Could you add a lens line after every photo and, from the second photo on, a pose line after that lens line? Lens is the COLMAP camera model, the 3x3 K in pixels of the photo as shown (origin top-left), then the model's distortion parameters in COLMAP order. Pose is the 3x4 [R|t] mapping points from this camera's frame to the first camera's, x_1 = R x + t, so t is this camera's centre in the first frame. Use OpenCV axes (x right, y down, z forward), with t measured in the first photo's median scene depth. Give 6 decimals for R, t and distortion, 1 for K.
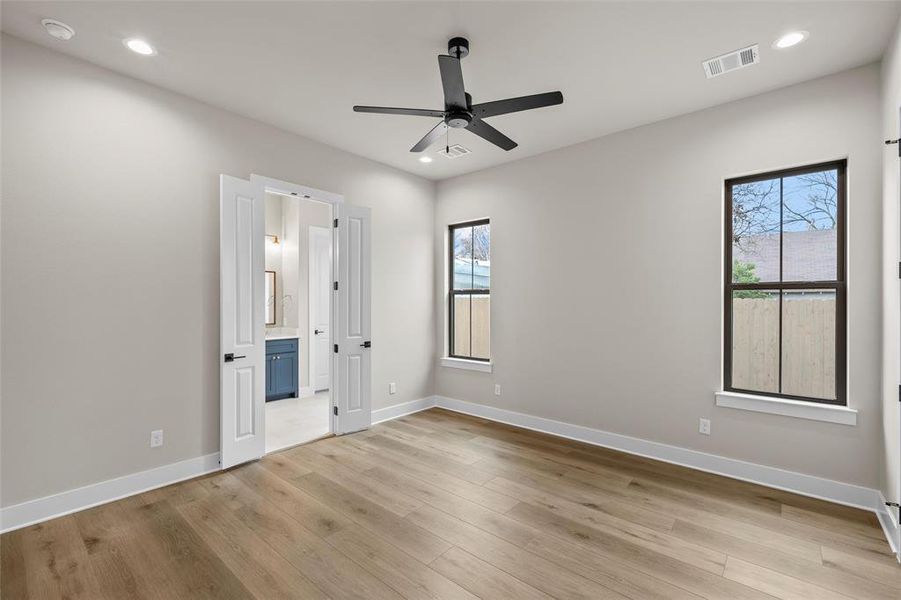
lens RADIAL K [[395.6, 0, 446.0], [0, 395.6, 303.8], [0, 0, 1]] dist [0.002626, 0.000628]
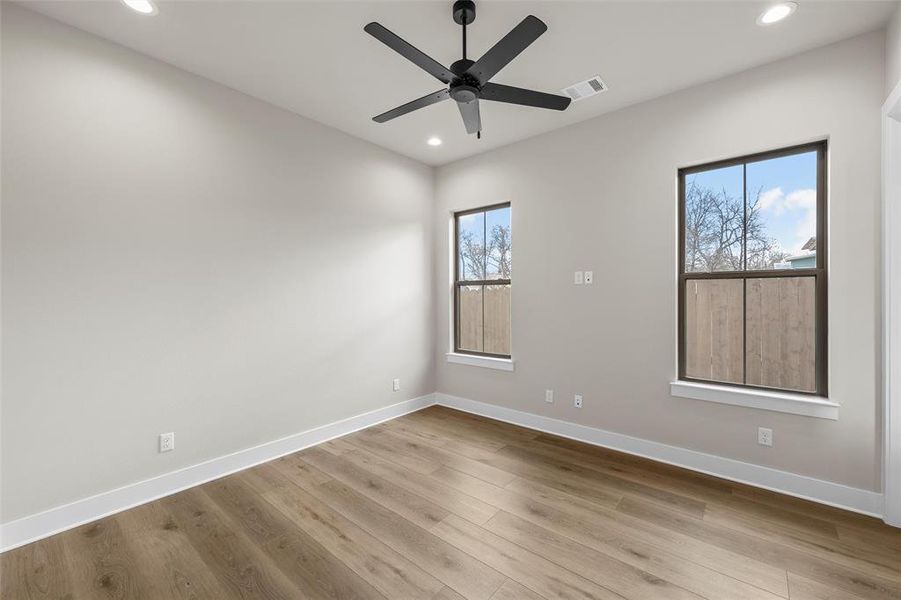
lens RADIAL K [[461.7, 0, 452.7], [0, 461.7, 293.1], [0, 0, 1]] dist [0.018150, -0.000558]
pose [[0.995791, -0.008962, -0.091209, 0.117998], [0.008450, 0.999946, -0.005993, 0.000625], [0.091258, 0.005197, 0.995814, -0.104623]]
